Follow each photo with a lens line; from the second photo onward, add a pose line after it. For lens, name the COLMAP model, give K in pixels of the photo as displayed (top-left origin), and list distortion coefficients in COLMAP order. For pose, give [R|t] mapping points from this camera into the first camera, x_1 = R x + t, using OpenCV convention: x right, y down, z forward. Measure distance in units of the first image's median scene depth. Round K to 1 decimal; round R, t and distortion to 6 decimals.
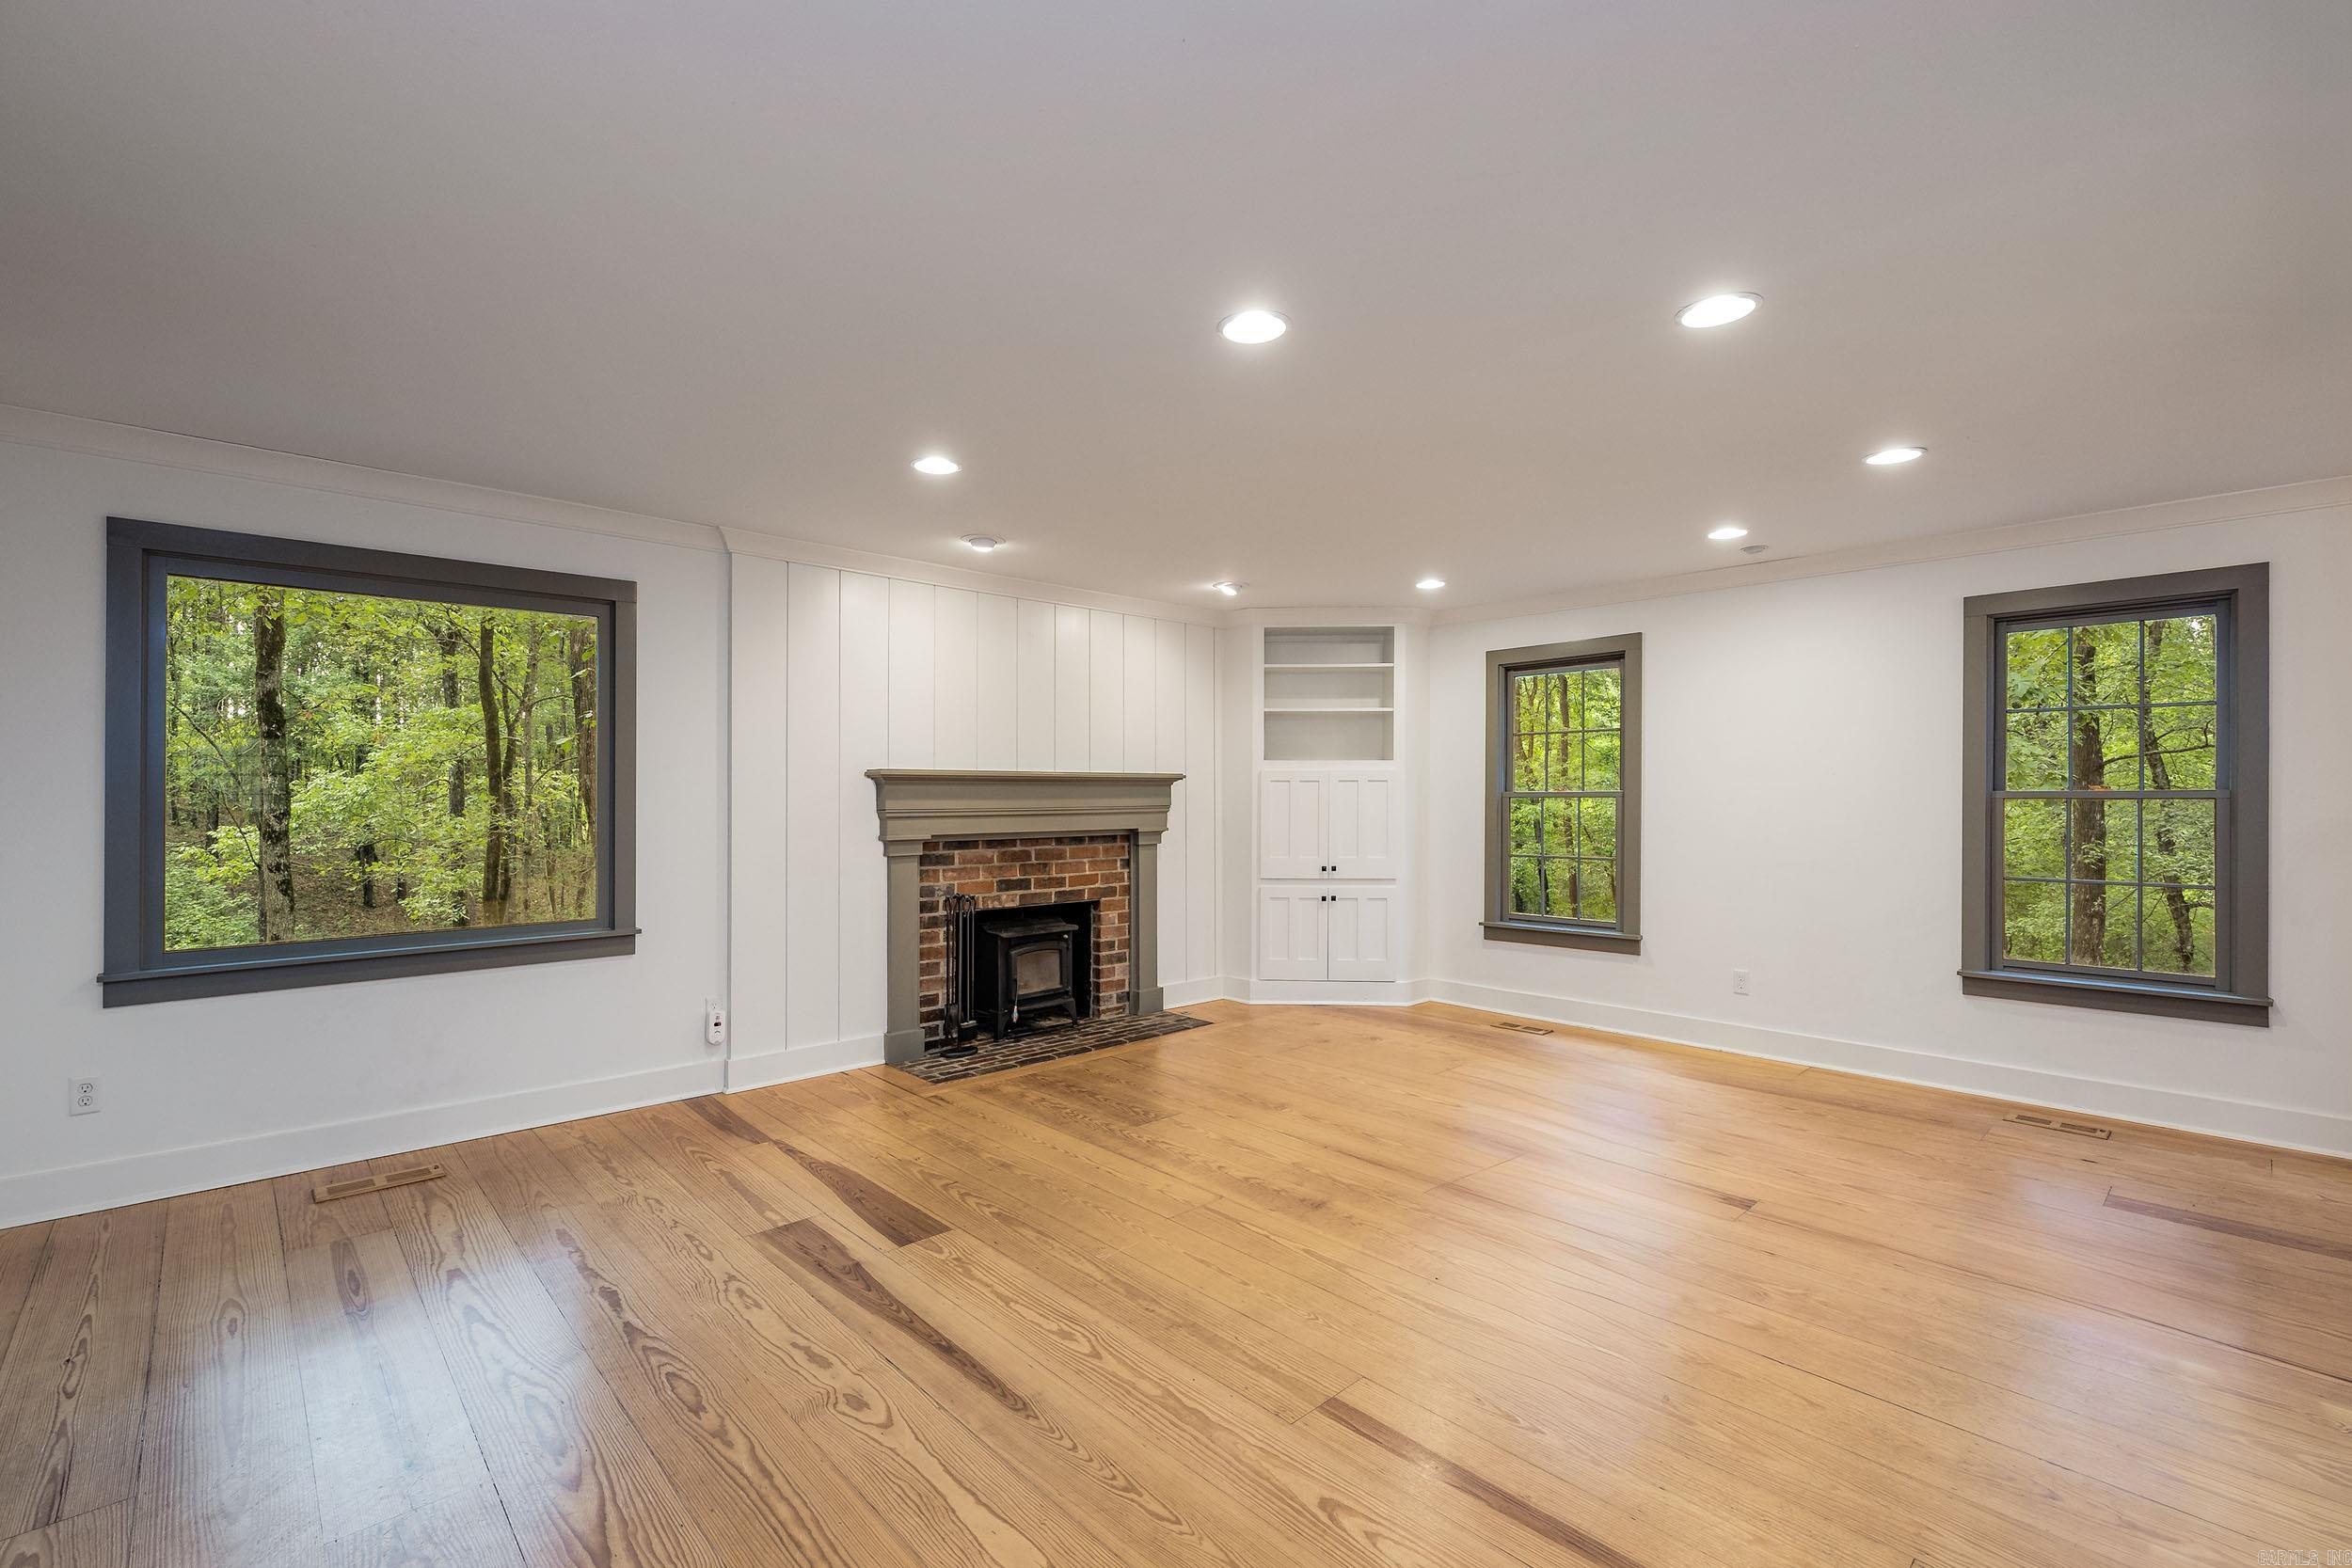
lens RADIAL K [[1017.1, 0, 972.4], [0, 1017.1, 784.8], [0, 0, 1]] dist [-0.000294, -0.000046]
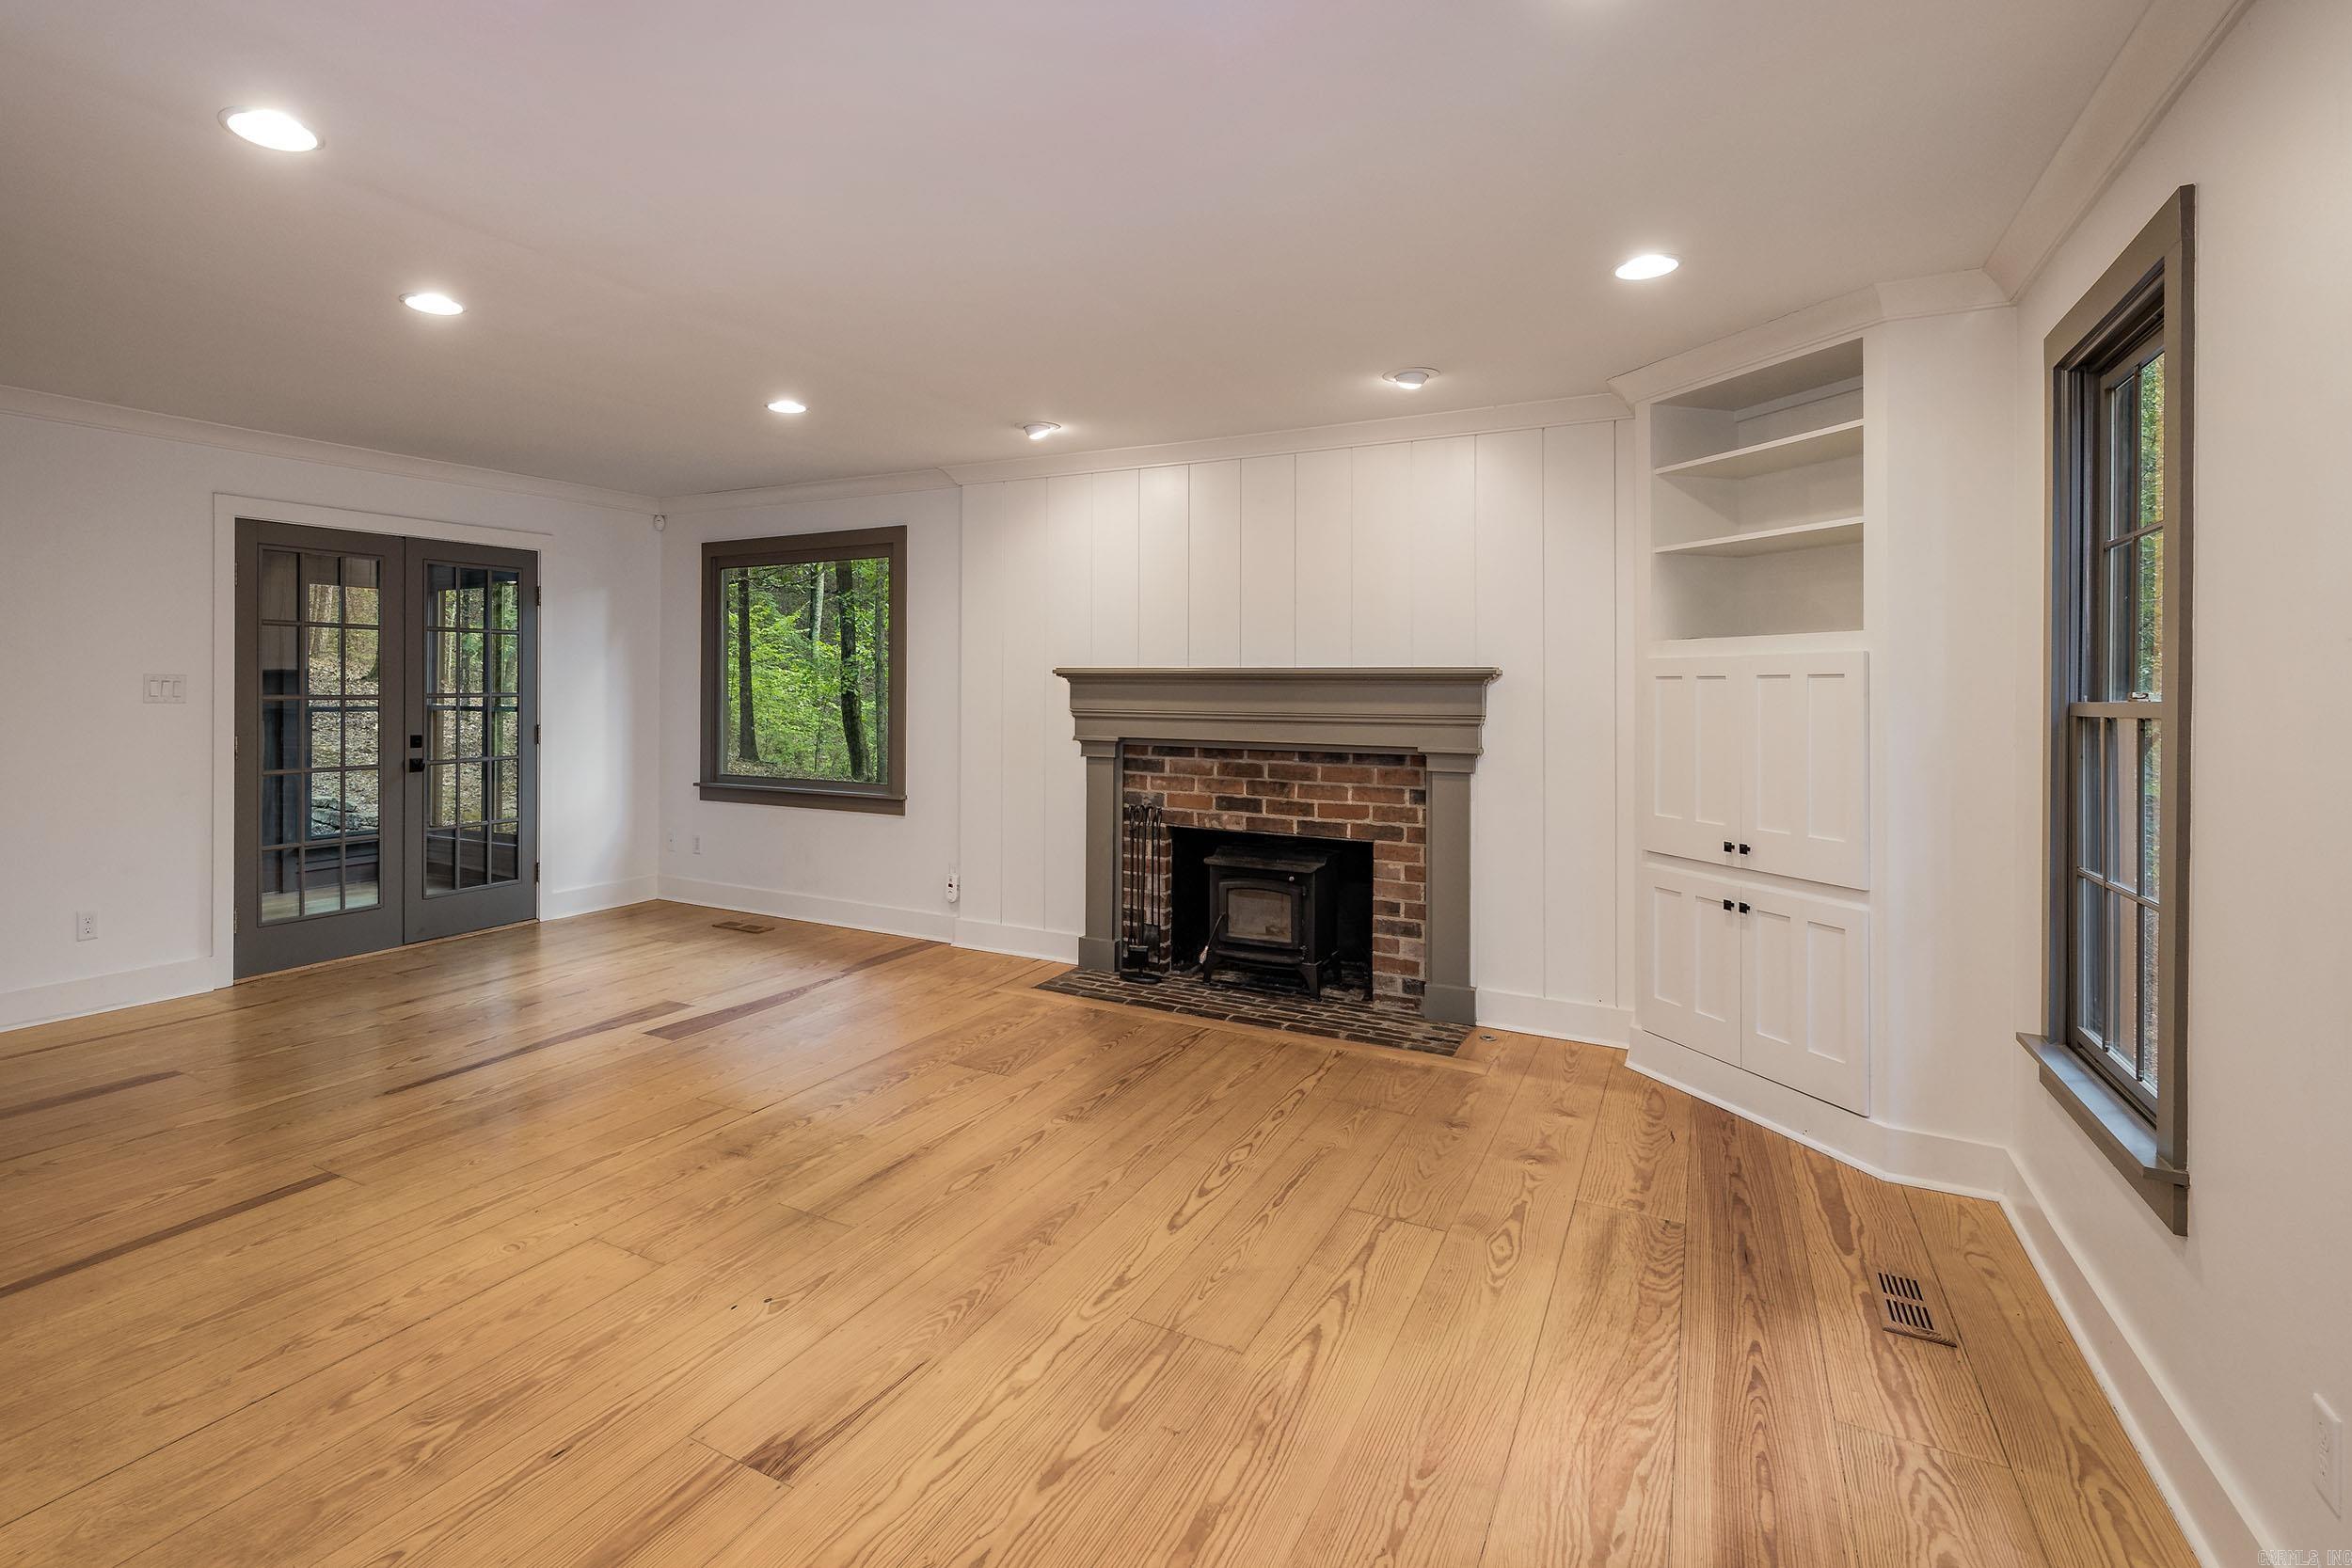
lens RADIAL K [[1060.6, 0, 1104.6], [0, 1060.6, 685.8], [0, 0, 1]] dist [-0.001208, 0.000140]
pose [[0.402969, 0.000956, -0.915213, 0.798924], [-0.002663, 0.999996, -0.000128, 0.002133], [0.915210, 0.002489, 0.402970, 0.557821]]
